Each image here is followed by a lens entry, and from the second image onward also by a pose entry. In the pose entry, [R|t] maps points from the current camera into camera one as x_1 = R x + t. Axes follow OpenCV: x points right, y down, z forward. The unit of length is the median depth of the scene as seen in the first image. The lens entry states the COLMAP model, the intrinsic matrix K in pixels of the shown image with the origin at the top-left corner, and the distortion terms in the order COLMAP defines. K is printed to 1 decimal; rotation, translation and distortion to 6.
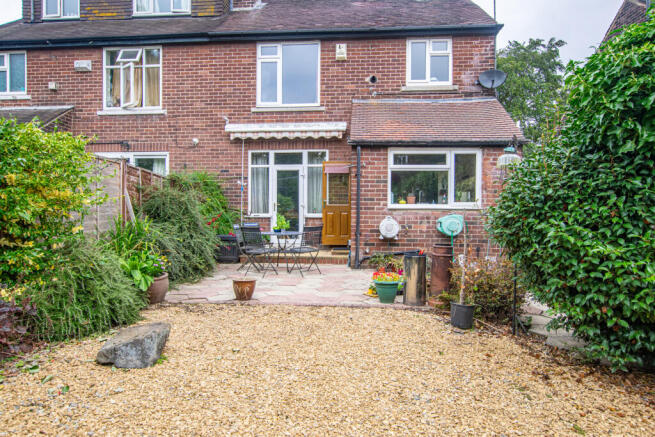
lens RADIAL K [[405.0, 0, 327.2], [0, 405.0, 218.4], [0, 0, 1]] dist [0.020595, -0.000617]
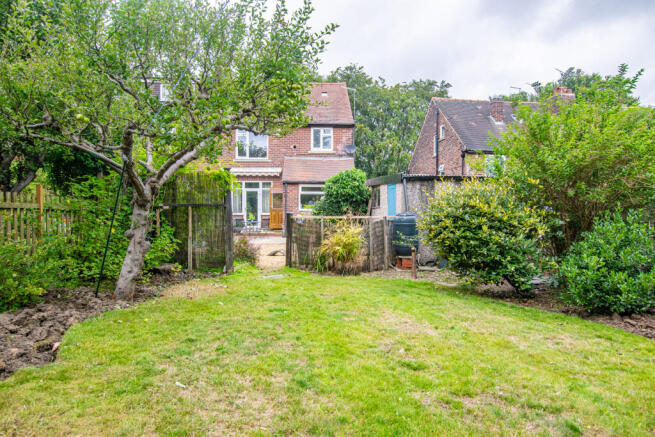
lens RADIAL K [[405.0, 0, 326.1], [0, 405.0, 218.9], [0, 0, 1]] dist [0.020595, -0.000617]
pose [[0.991855, -0.003780, 0.127318, 0.009712], [0.003436, 0.999990, 0.002916, 0.011902], [-0.127328, -0.002455, 0.991858, -1.031399]]
